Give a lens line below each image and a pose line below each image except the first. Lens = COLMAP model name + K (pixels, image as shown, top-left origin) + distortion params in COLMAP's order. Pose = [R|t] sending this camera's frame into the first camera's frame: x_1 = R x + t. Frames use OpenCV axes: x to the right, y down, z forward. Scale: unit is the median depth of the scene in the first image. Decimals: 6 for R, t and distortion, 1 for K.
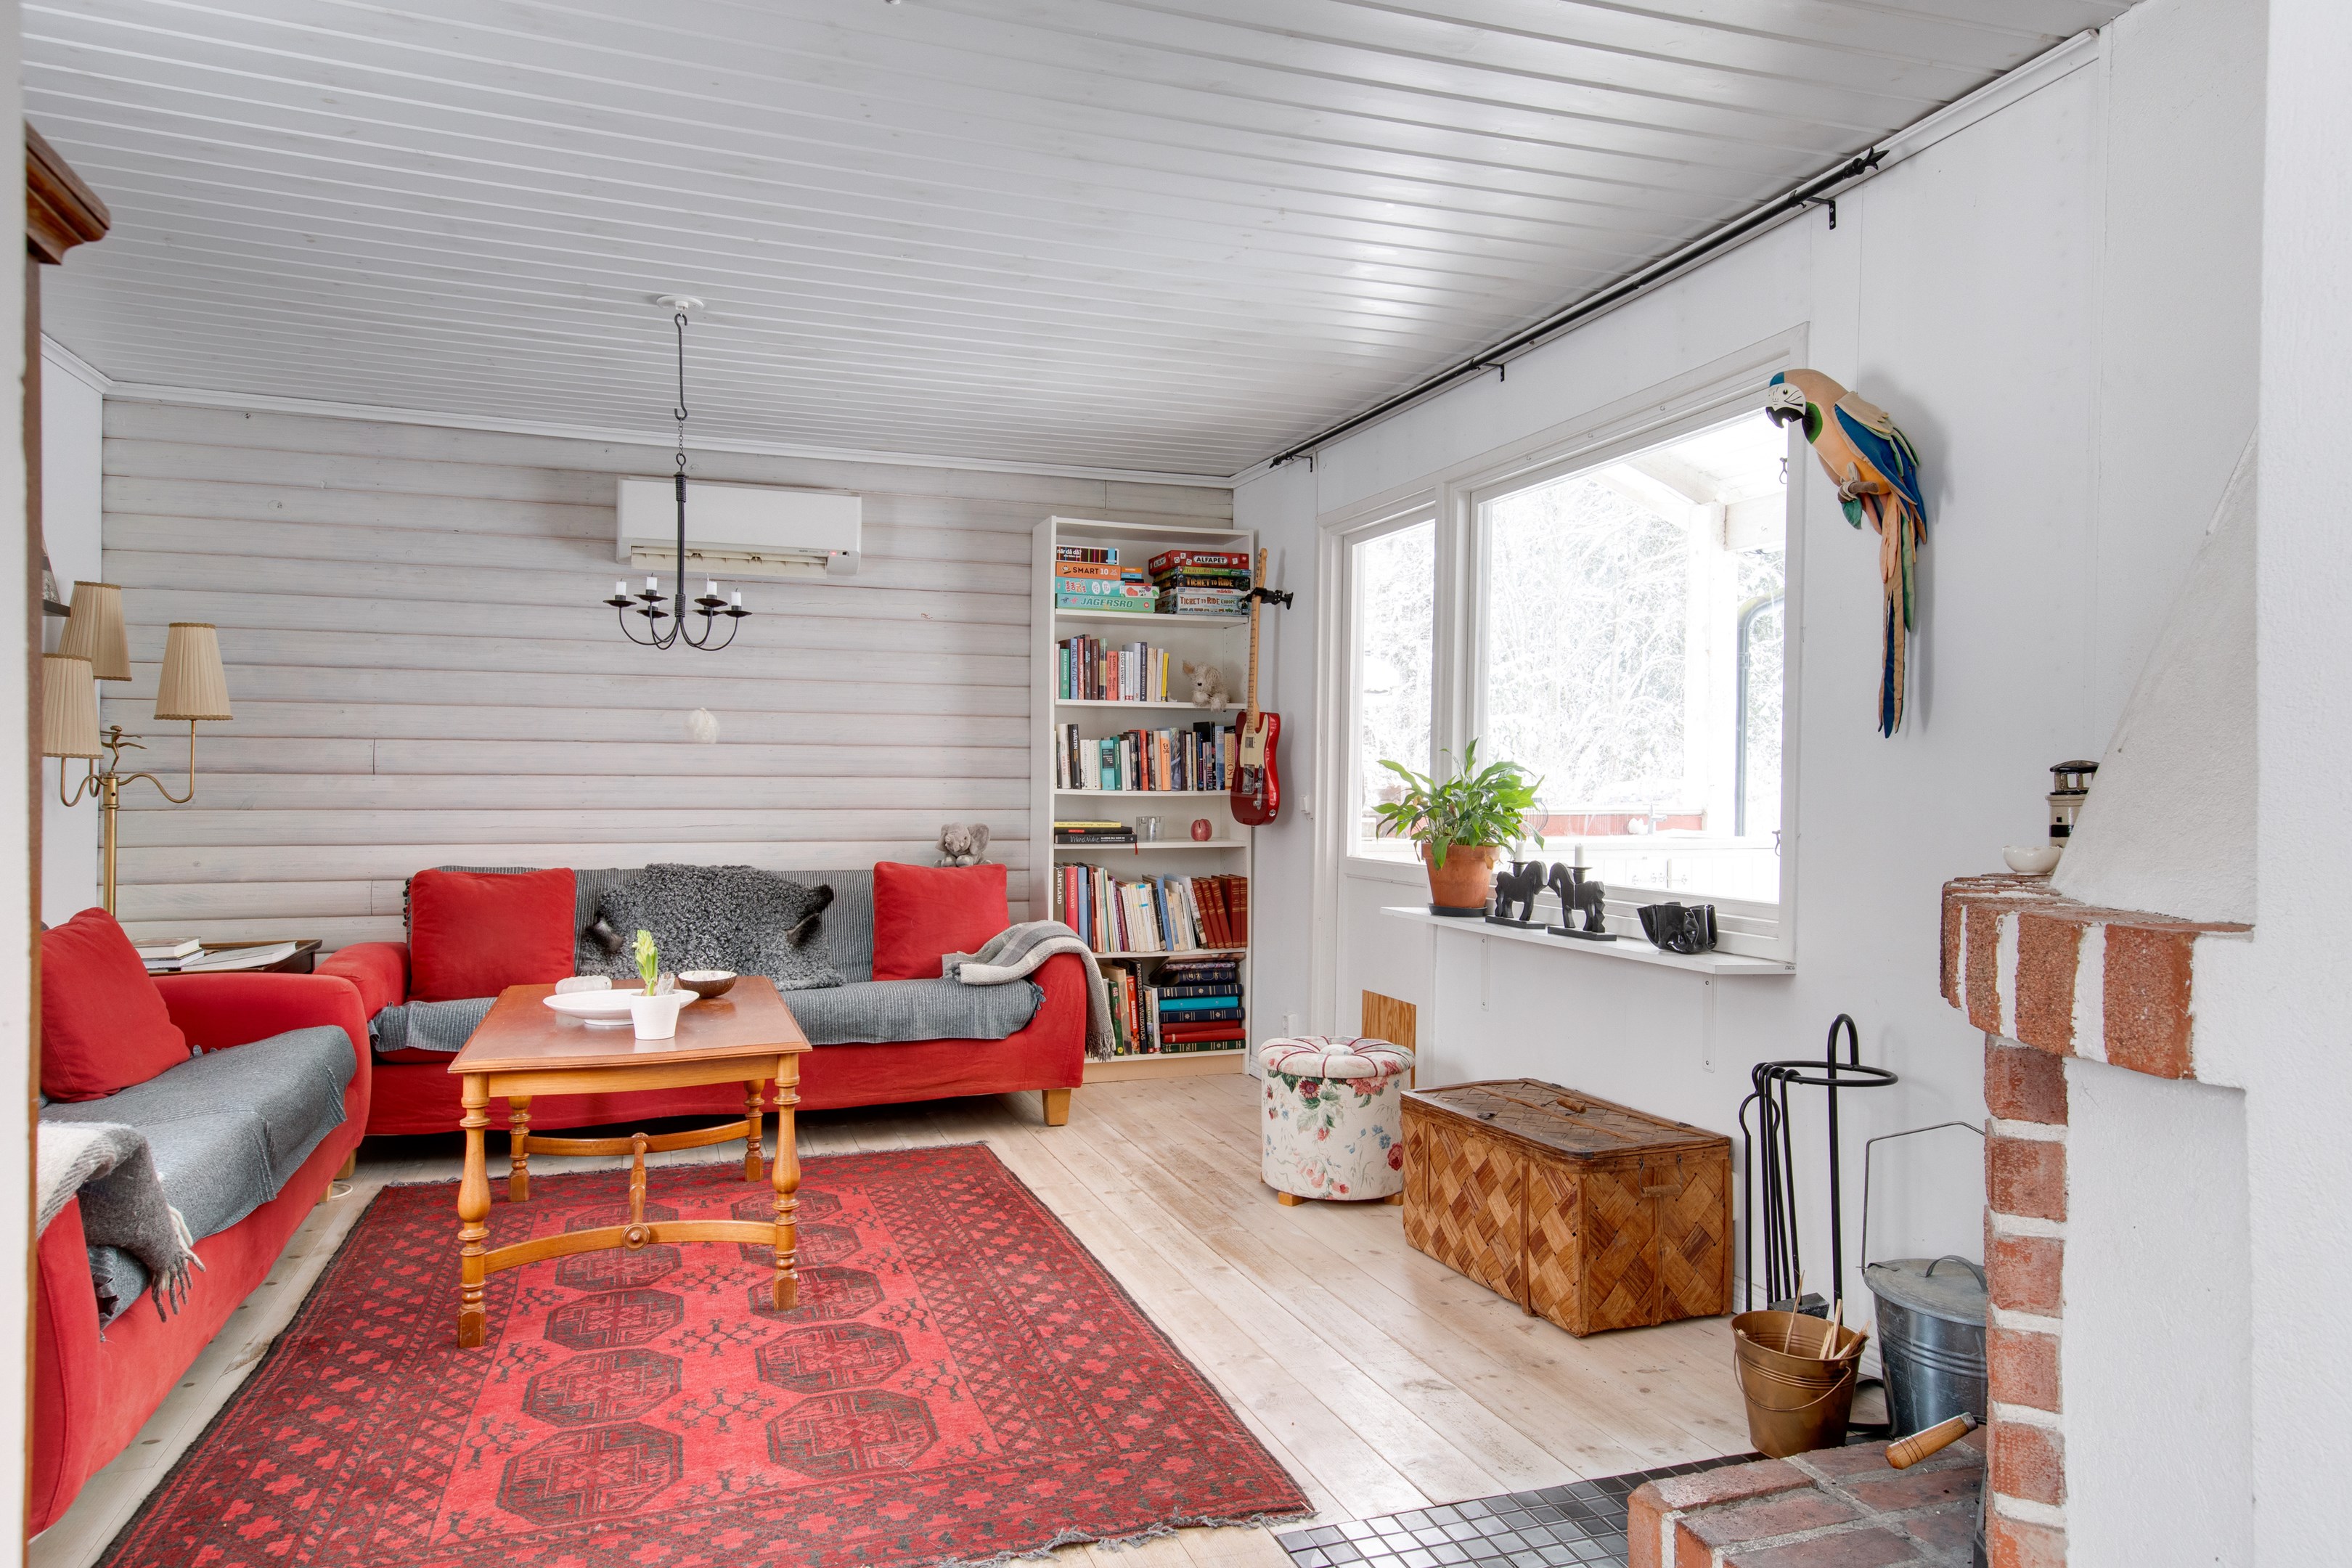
lens RADIAL K [[1366.5, 0, 1065.8], [0, 1366.5, 787.3], [0, 0, 1]] dist [0.017926, 0.000094]
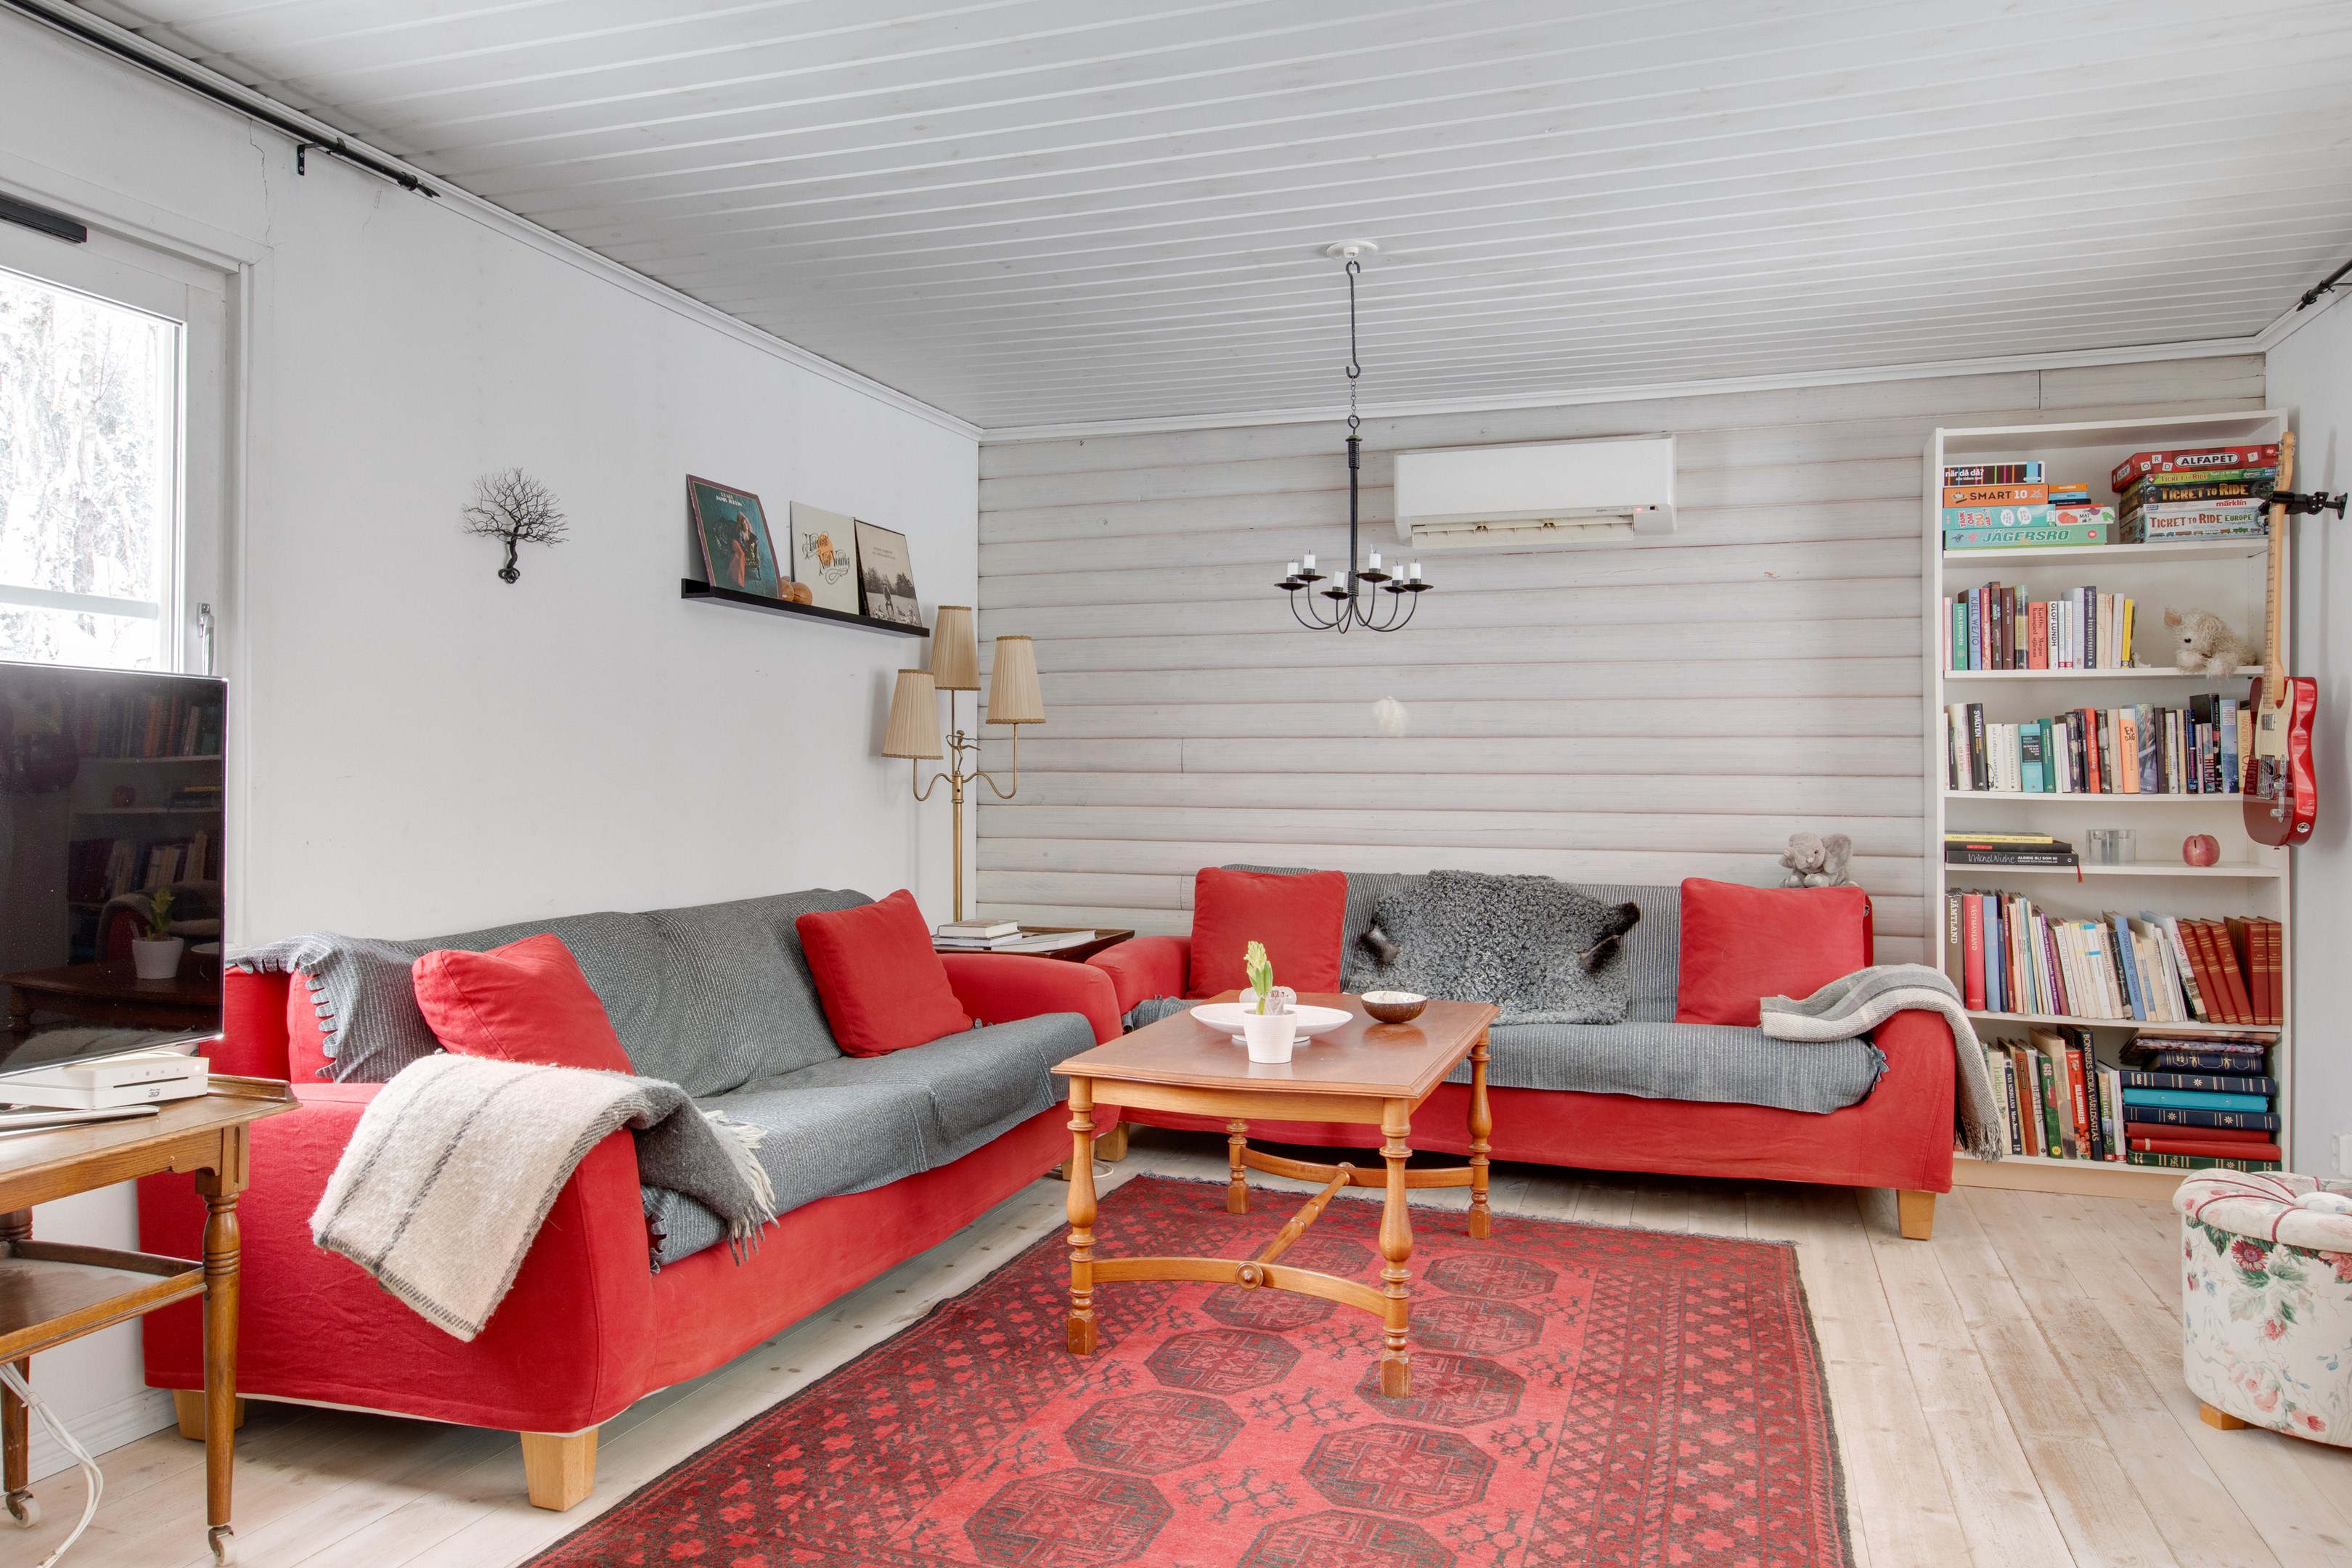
lens RADIAL K [[1451.7, 0, 1284.2], [0, 1451.7, 767.7], [0, 0, 1]] dist [-0.006190, -0.004307]
pose [[0.807730, -0.005573, -0.589527, 0.185835], [-0.003483, 0.999893, -0.014224, 0.001653], [0.589543, 0.013542, 0.807624, 0.156048]]
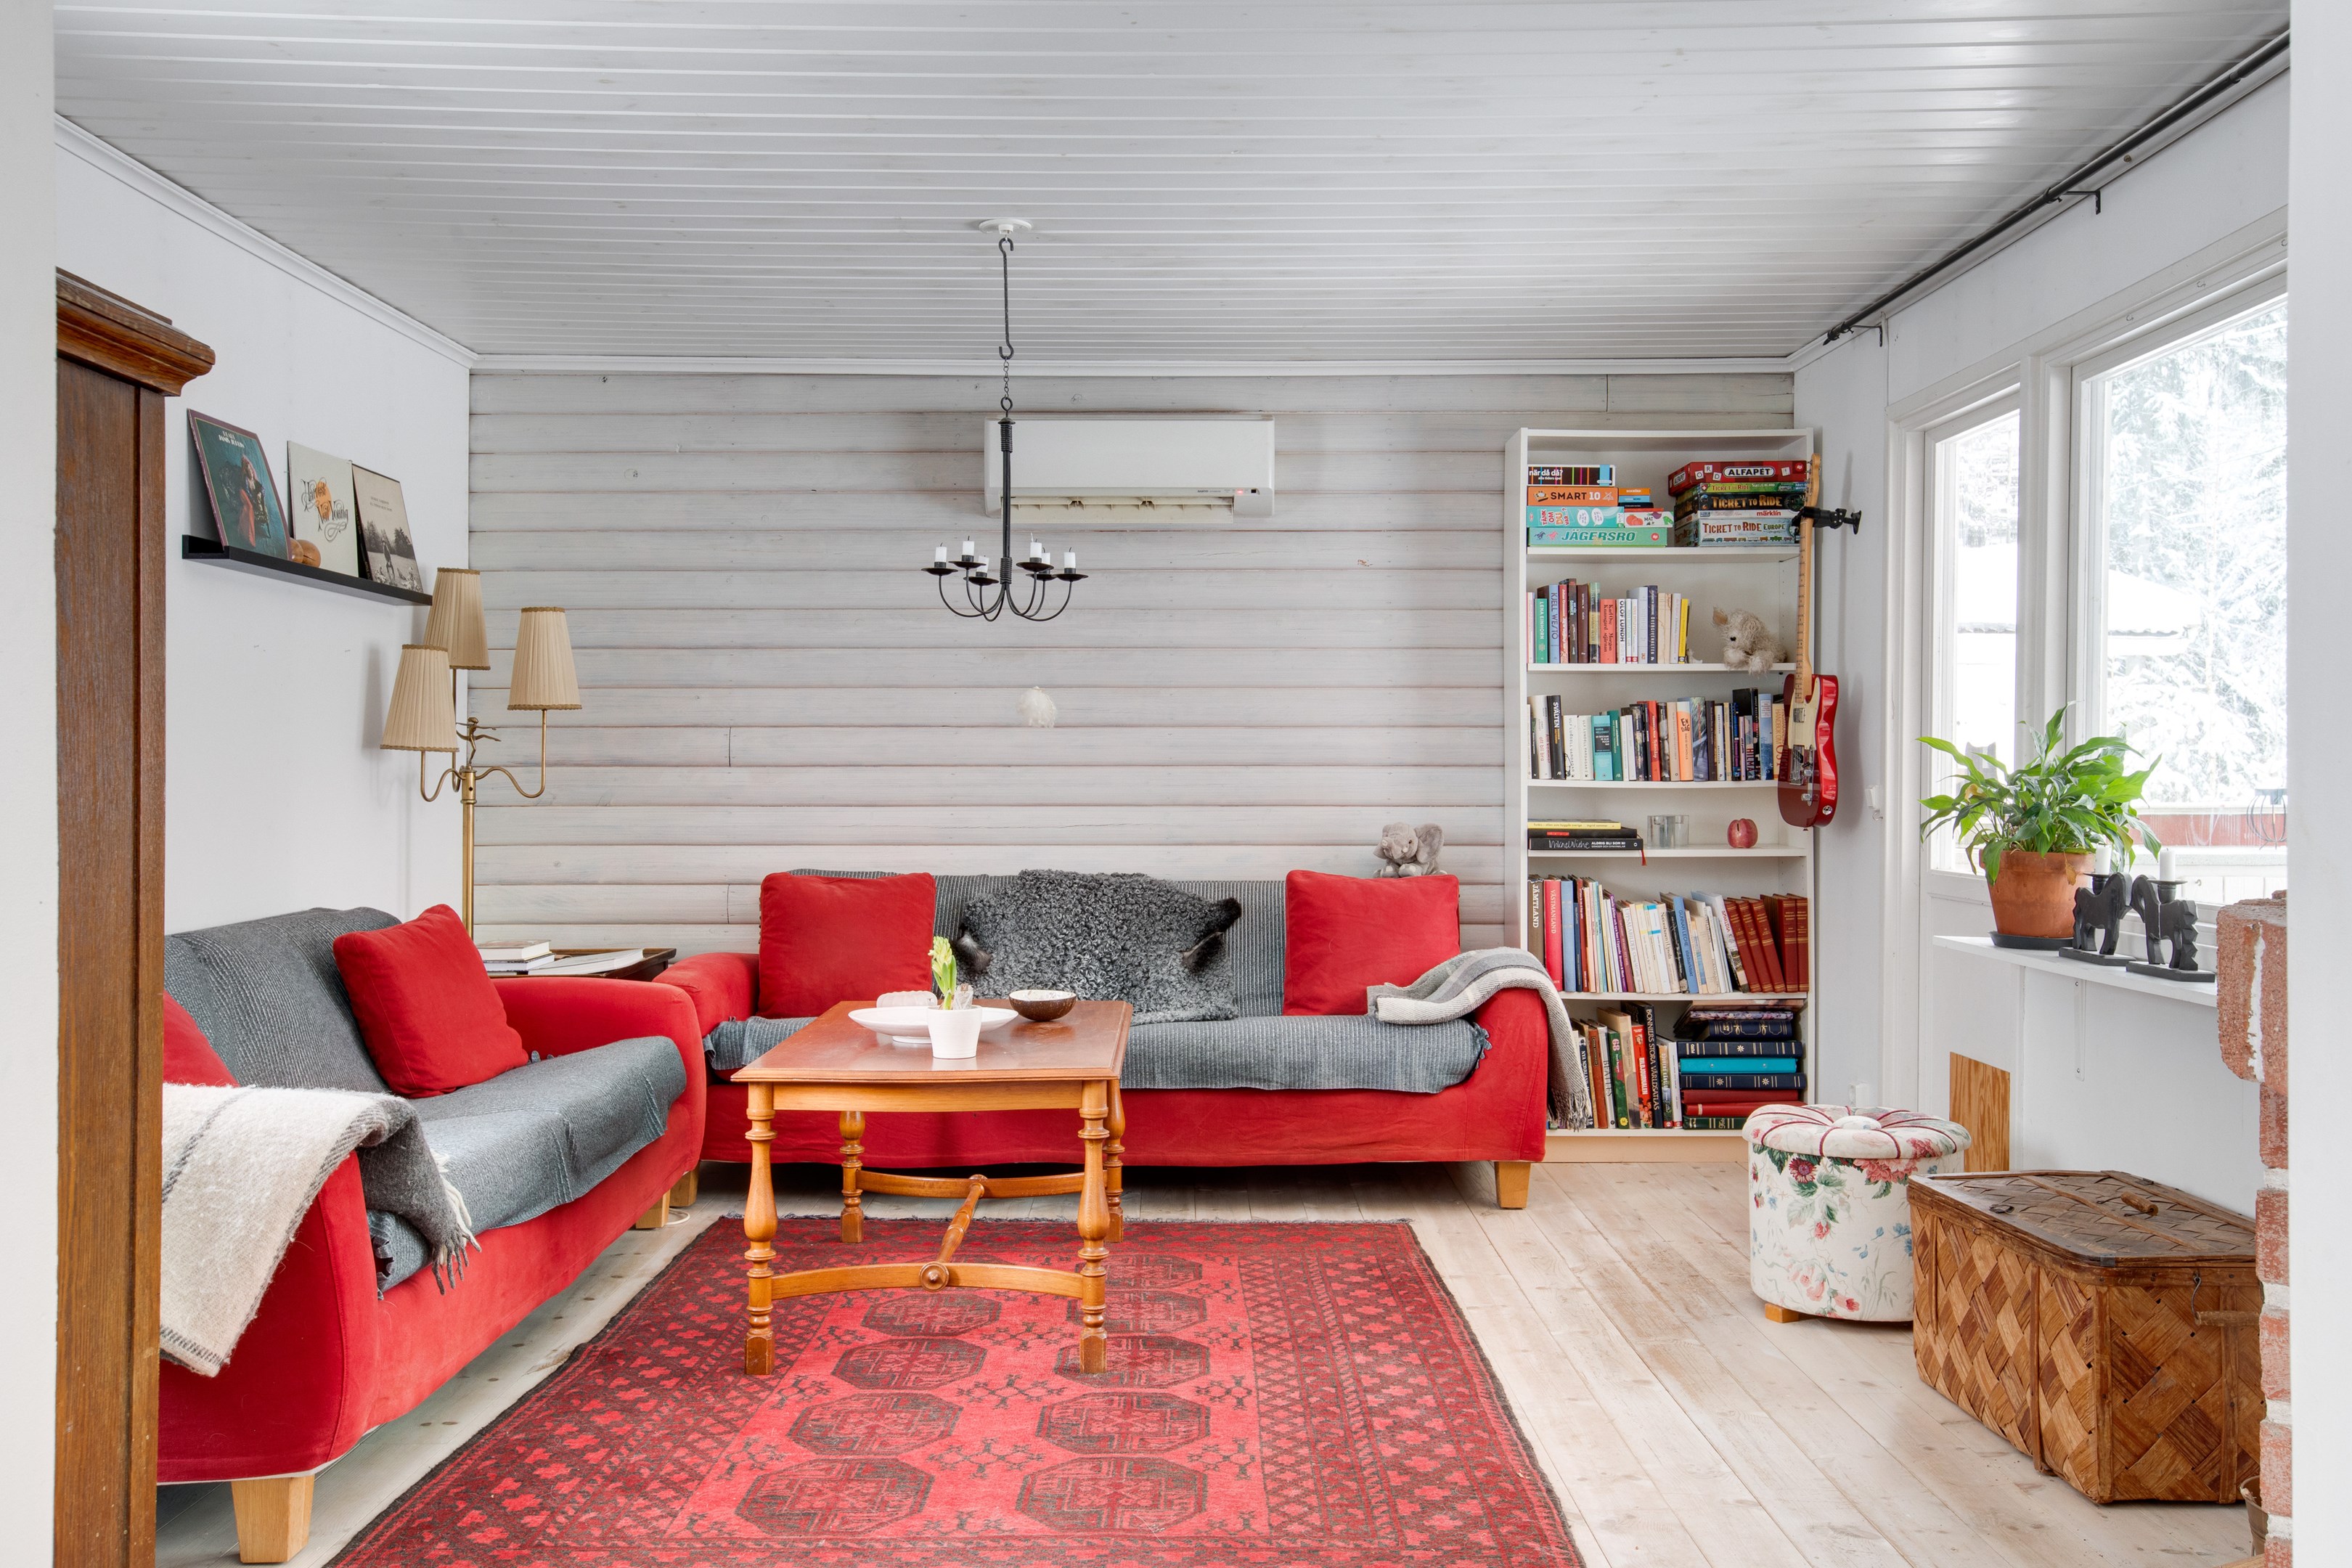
lens RADIAL K [[1924.1, 0, 1230.9], [0, 1924.1, 779.0], [0, 0, 1]] dist [0.012049, 0.006572]
pose [[0.957693, -0.005688, -0.287737, 0.159640], [0.004987, 0.999983, -0.003171, 0.003966], [0.287750, 0.001602, 0.957704, -0.104119]]
